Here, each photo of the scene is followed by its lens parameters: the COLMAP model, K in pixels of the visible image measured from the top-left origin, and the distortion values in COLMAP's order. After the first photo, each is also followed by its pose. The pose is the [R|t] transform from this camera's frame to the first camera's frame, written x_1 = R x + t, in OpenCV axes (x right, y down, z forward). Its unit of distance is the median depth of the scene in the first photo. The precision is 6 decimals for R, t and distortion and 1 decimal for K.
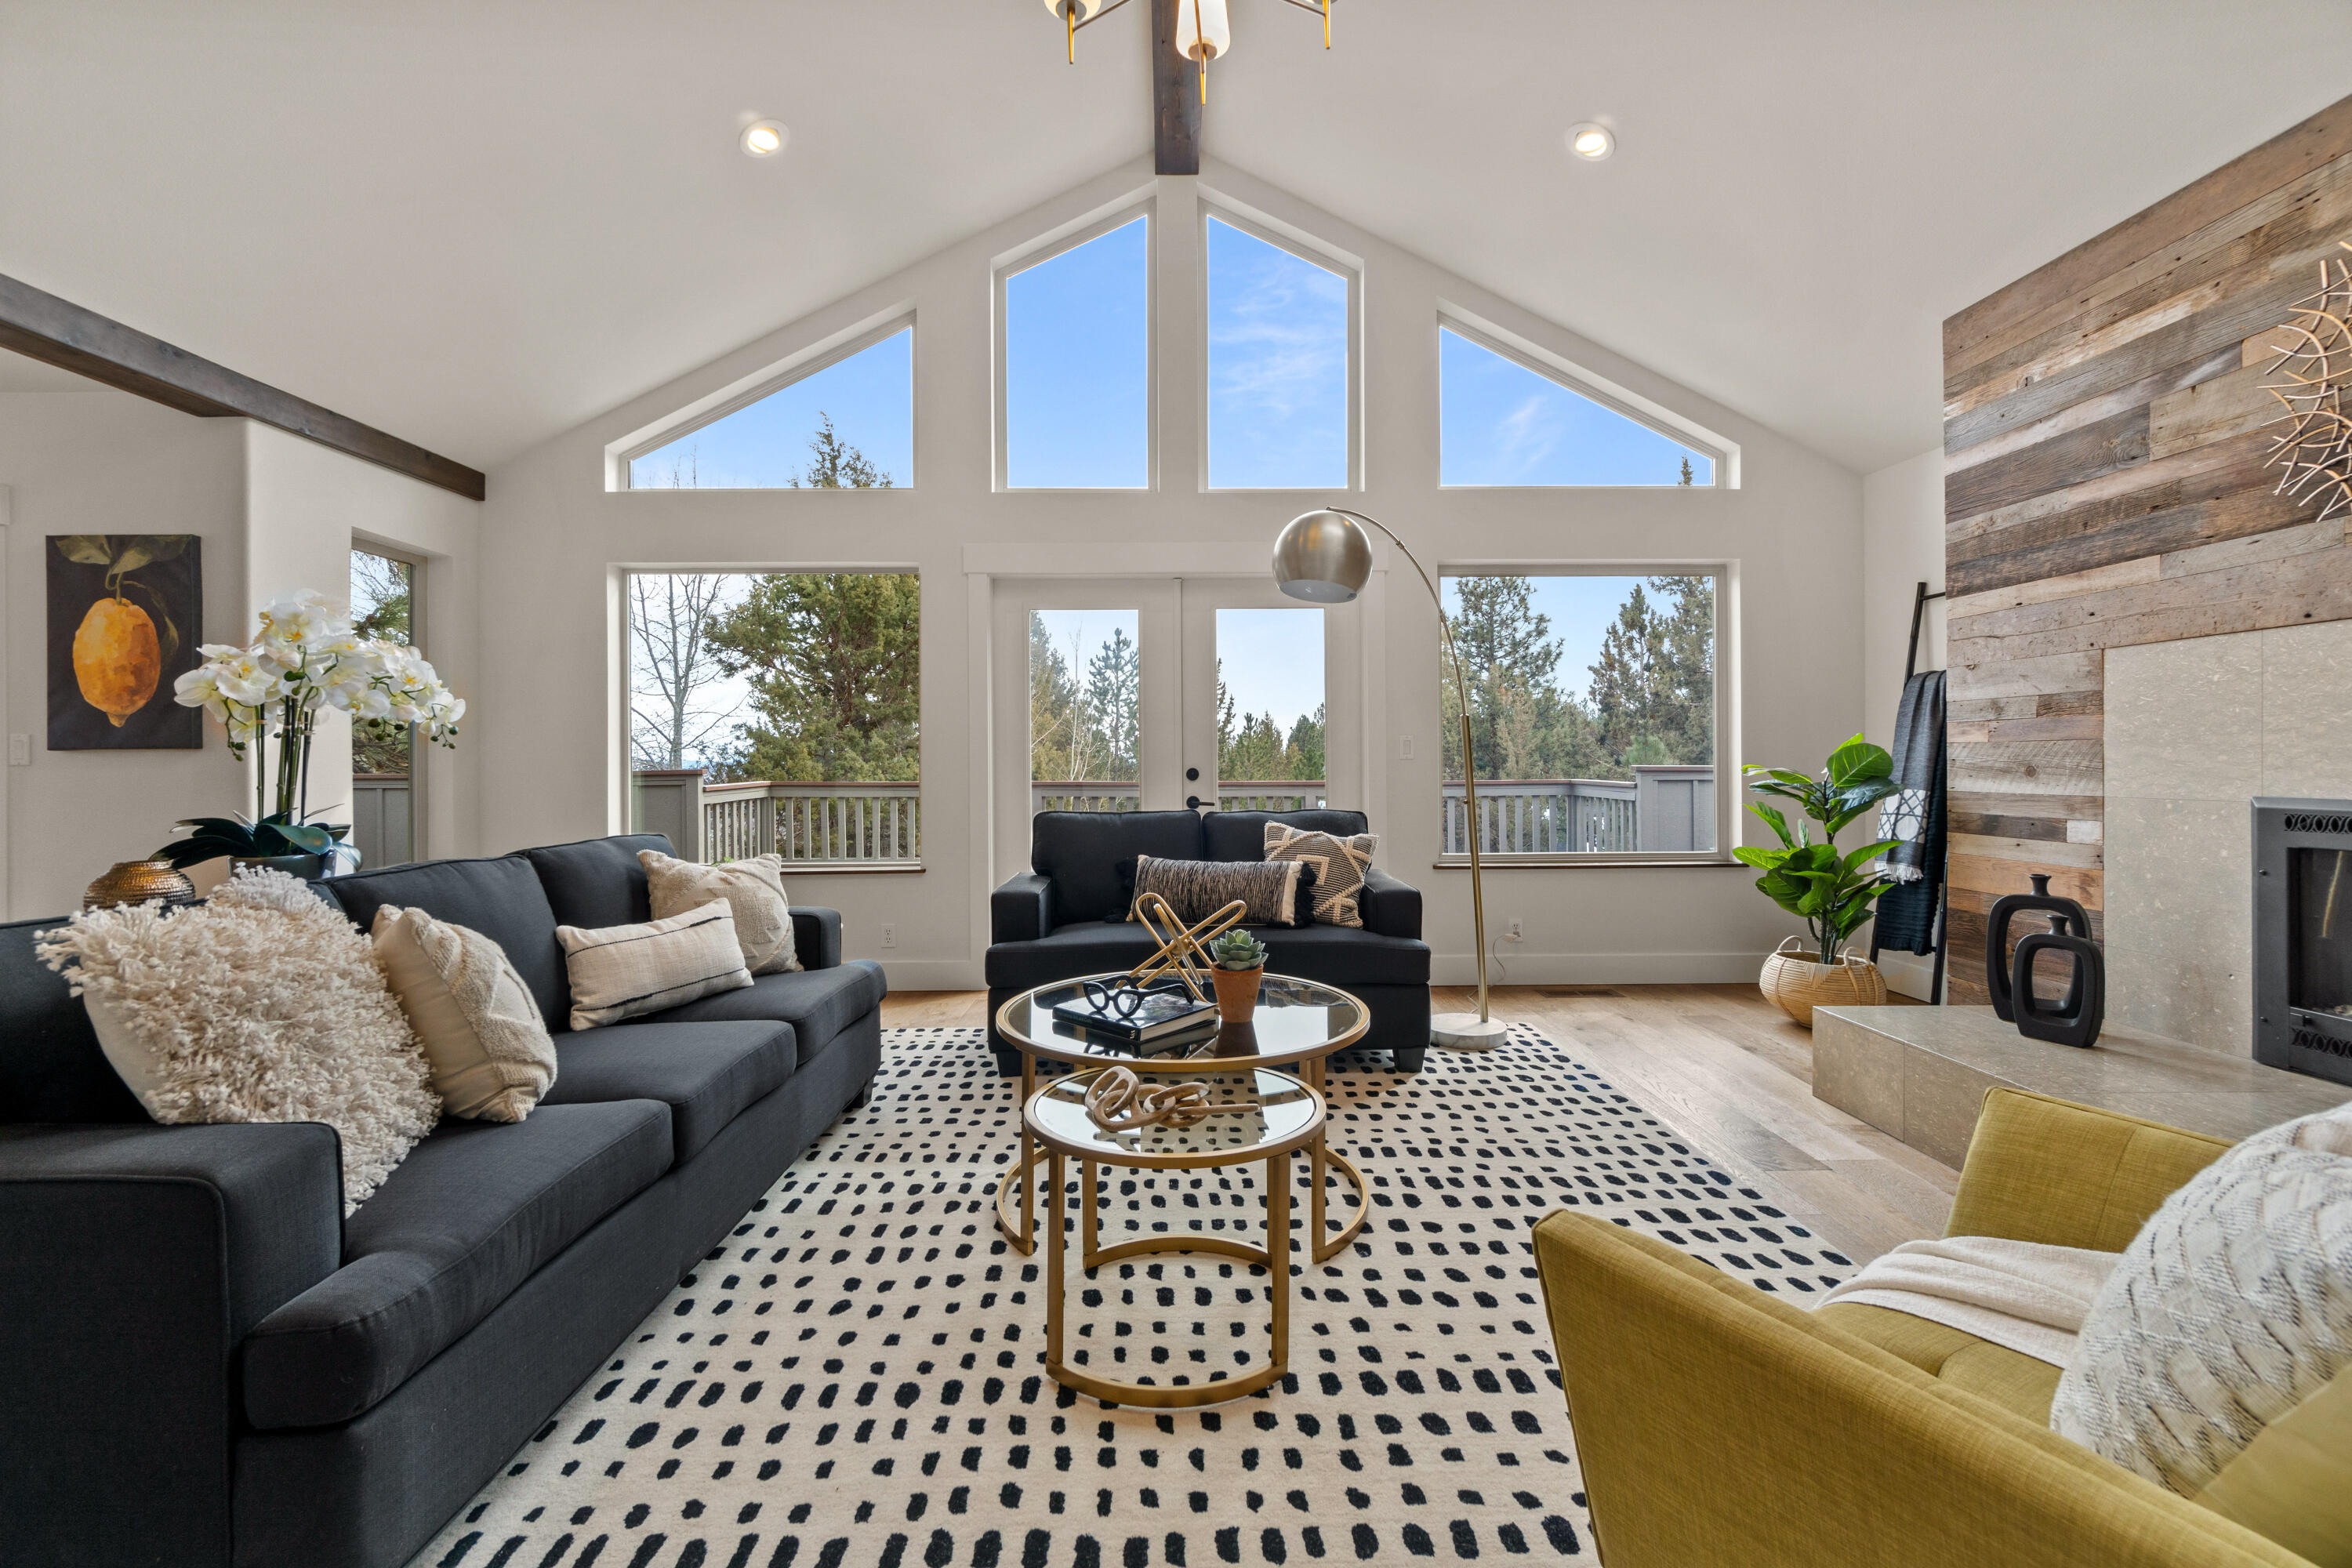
lens RADIAL K [[1028.4, 0, 1176.8], [0, 1028.4, 761.8], [0, 0, 1]] dist [0.000104, 0.000145]
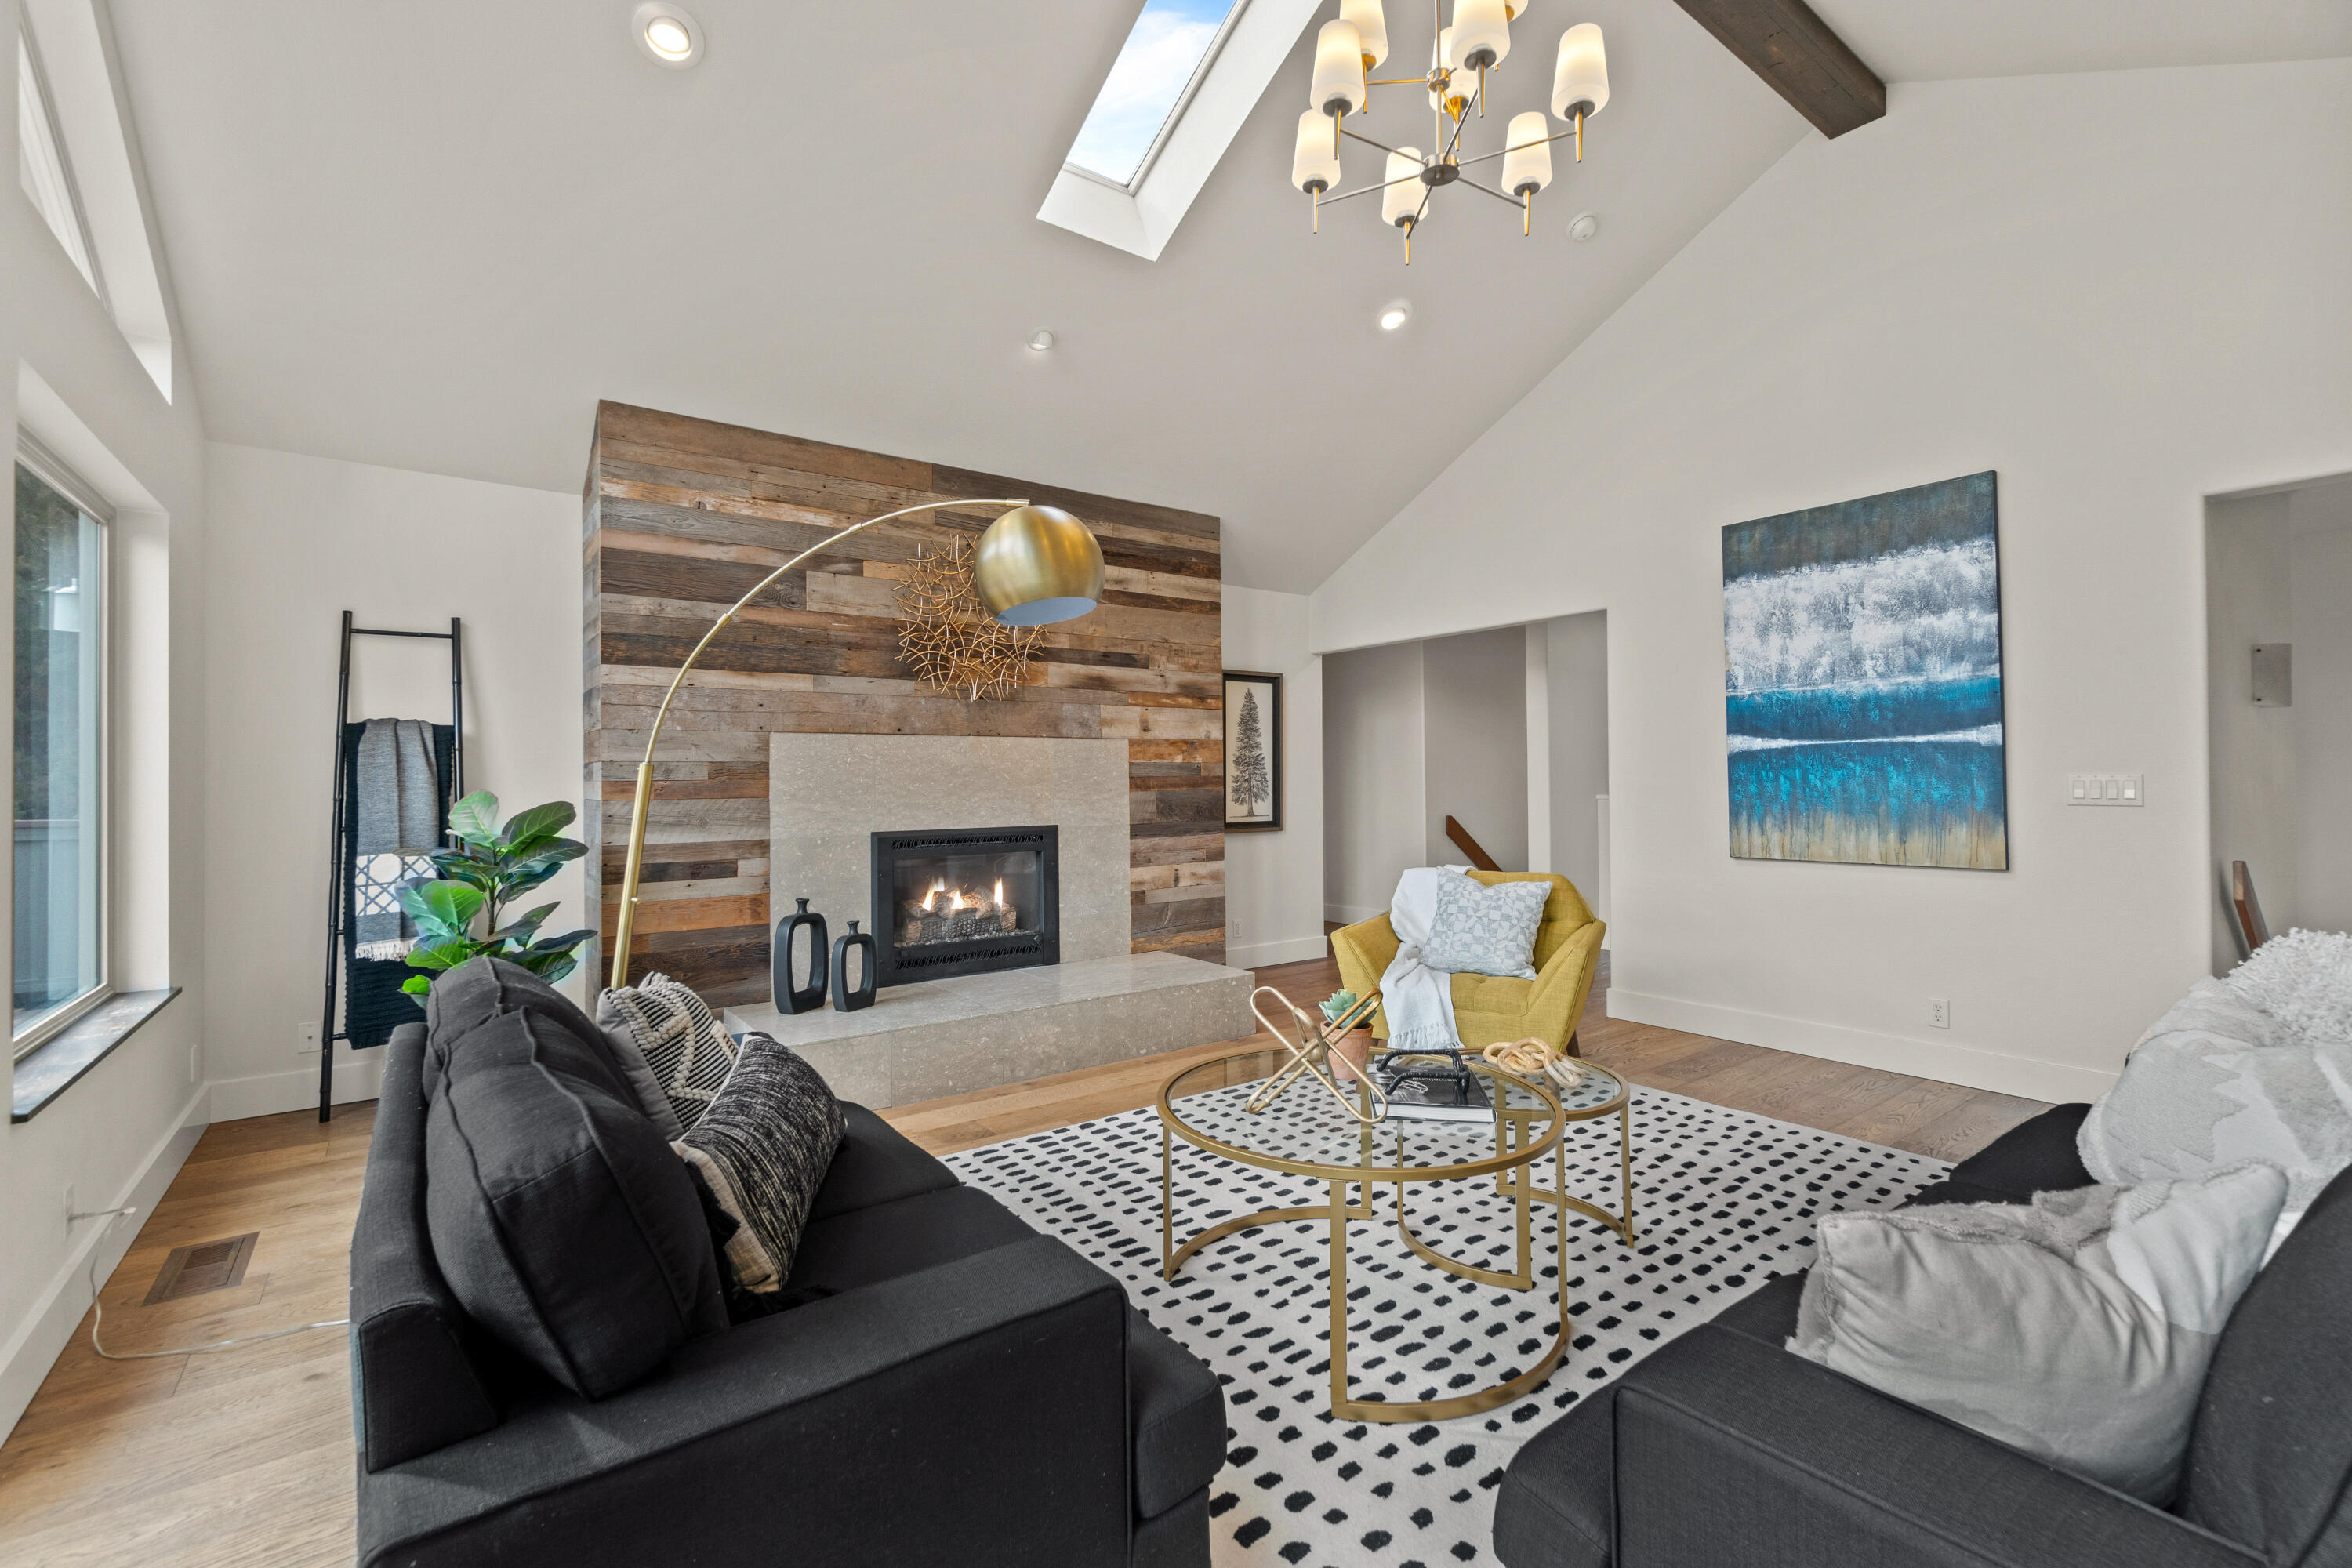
lens RADIAL K [[1025.4, 0, 1190.8], [0, 1025.4, 753.2], [0, 0, 1]] dist [0.000252, 0.000302]
pose [[-0.596981, 0.027324, 0.801790, -0.592527], [0.009864, 0.999594, -0.026721, -0.042977], [-0.802195, -0.008043, -0.597008, 1.505214]]
